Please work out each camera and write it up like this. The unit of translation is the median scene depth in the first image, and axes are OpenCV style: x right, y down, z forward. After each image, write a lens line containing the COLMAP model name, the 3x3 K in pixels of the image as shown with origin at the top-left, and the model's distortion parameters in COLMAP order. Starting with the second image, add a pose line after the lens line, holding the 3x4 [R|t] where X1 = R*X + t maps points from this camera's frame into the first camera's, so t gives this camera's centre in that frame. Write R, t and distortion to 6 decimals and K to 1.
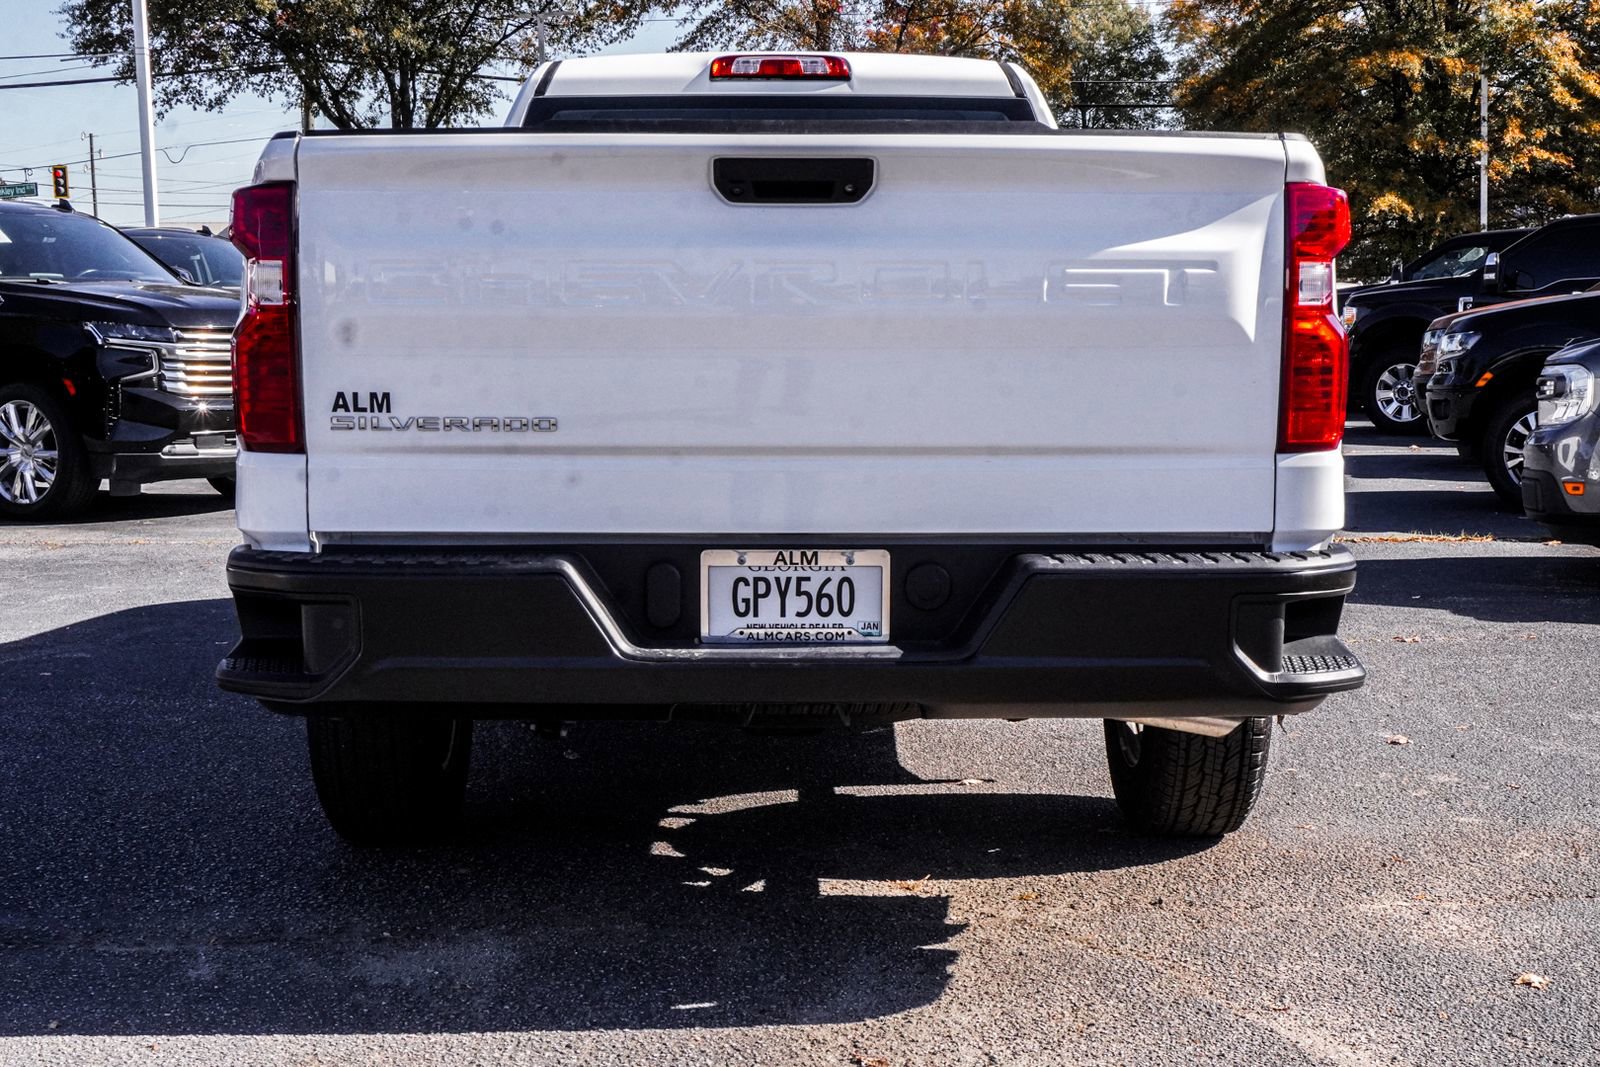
lens RADIAL K [[2192.0, 0, 827.9], [0, 2192.0, 531.6], [0, 0, 1]] dist [0.046316, 0.000000]
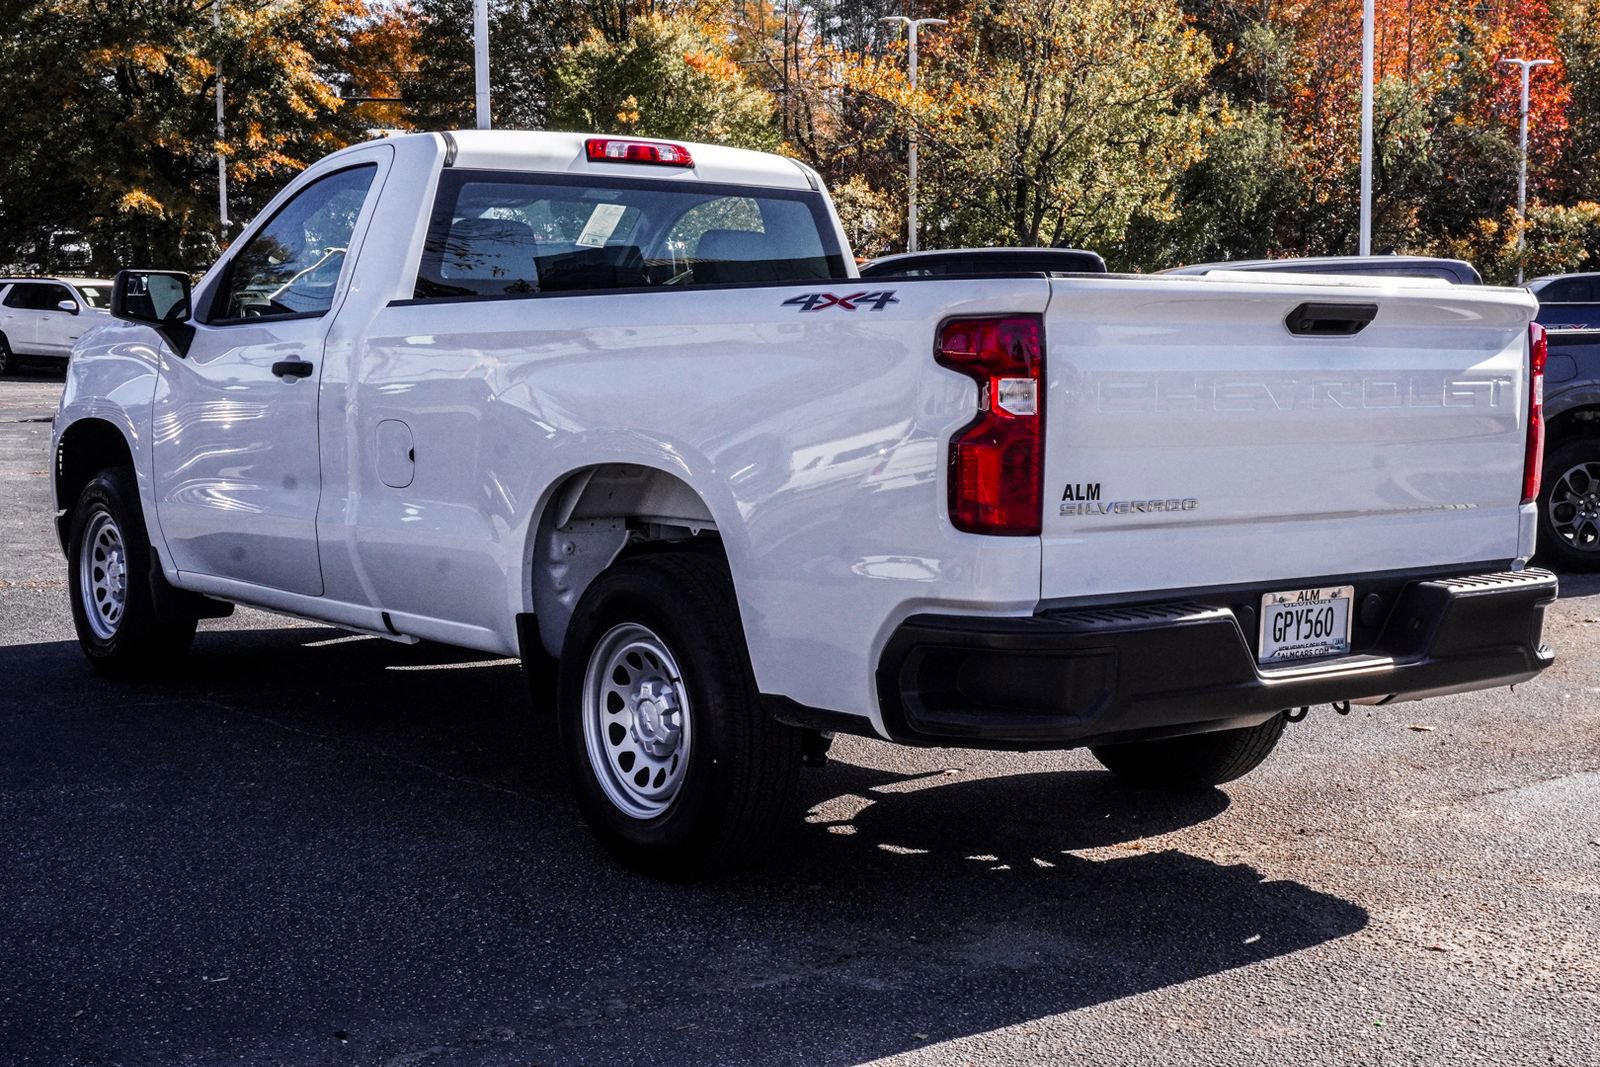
lens RADIAL K [[2287.2, 0, 802.9], [0, 2287.2, 518.4], [0, 0, 1]] dist [0.041551, 0.000000]
pose [[0.788367, -0.043418, 0.613671, -0.424897], [0.043601, 0.998941, 0.014664, -0.026296], [-0.613658, 0.015196, 0.789426, 0.029151]]
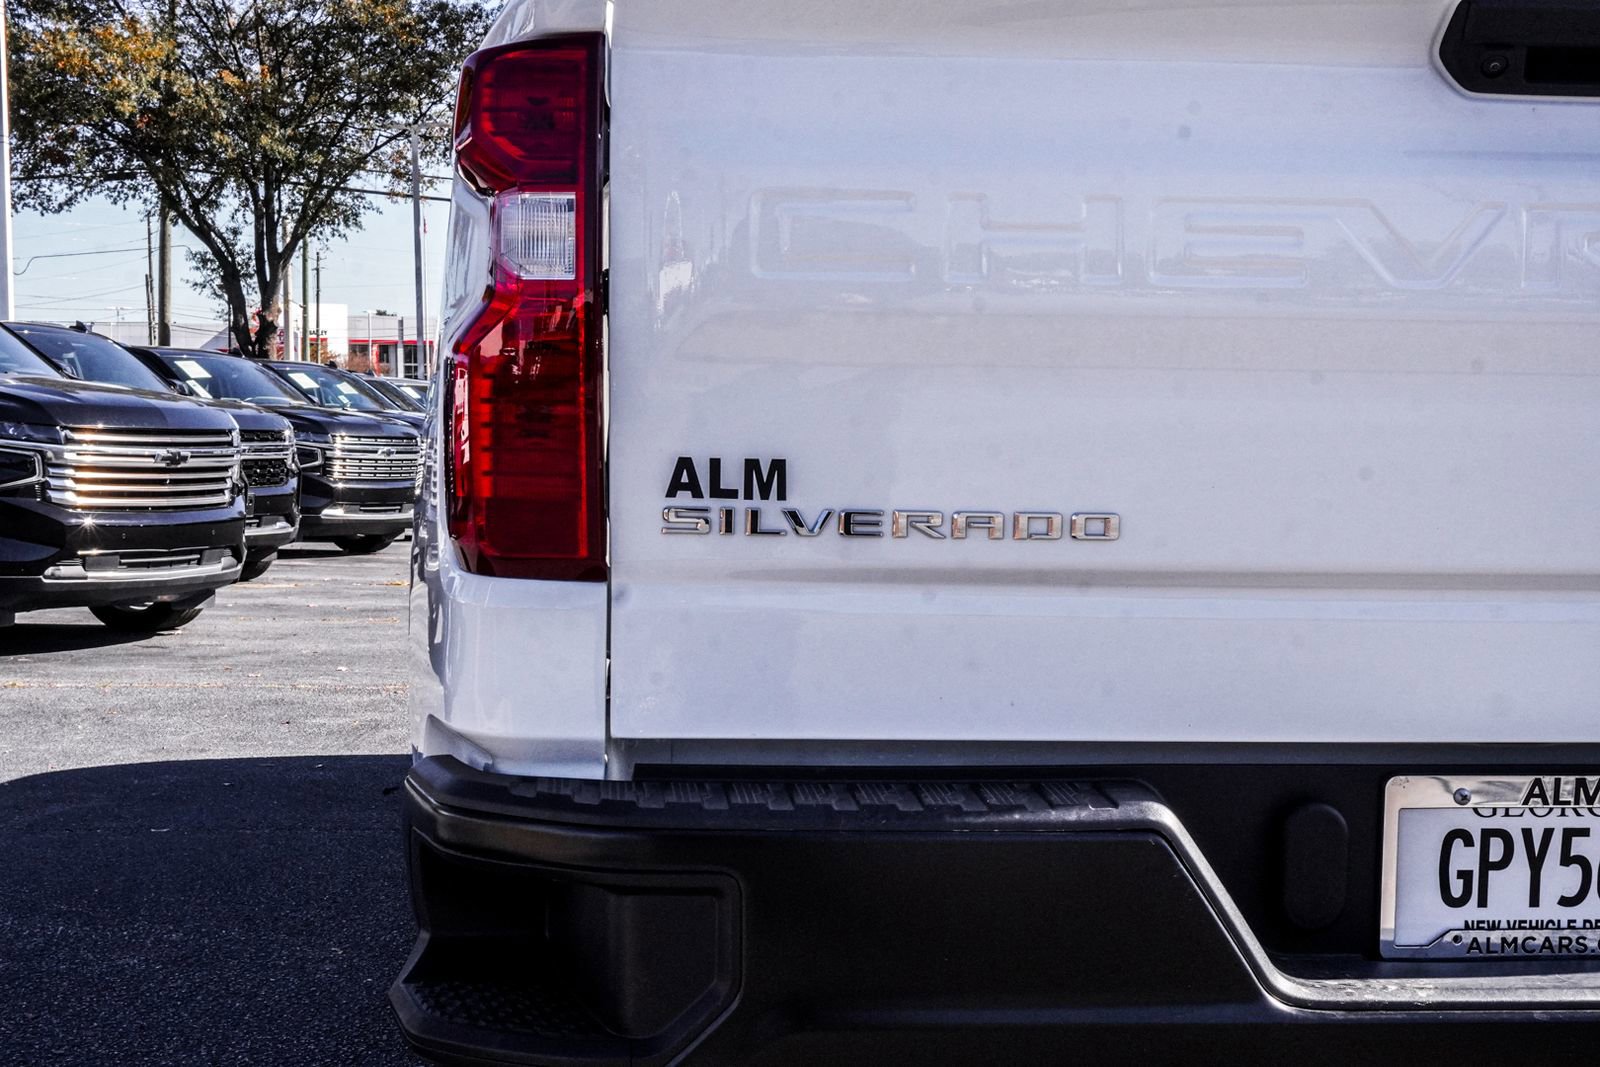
lens RADIAL K [[2060.0, 0, 800.4], [0, 2060.0, 541.6], [0, 0, 1]] dist [0.034072, 0.000000]
pose [[0.996074, 0.008570, 0.088108, -0.089089], [-0.003757, 0.998499, -0.054647, -0.007239], [-0.088444, 0.054101, 0.994611, 0.201473]]
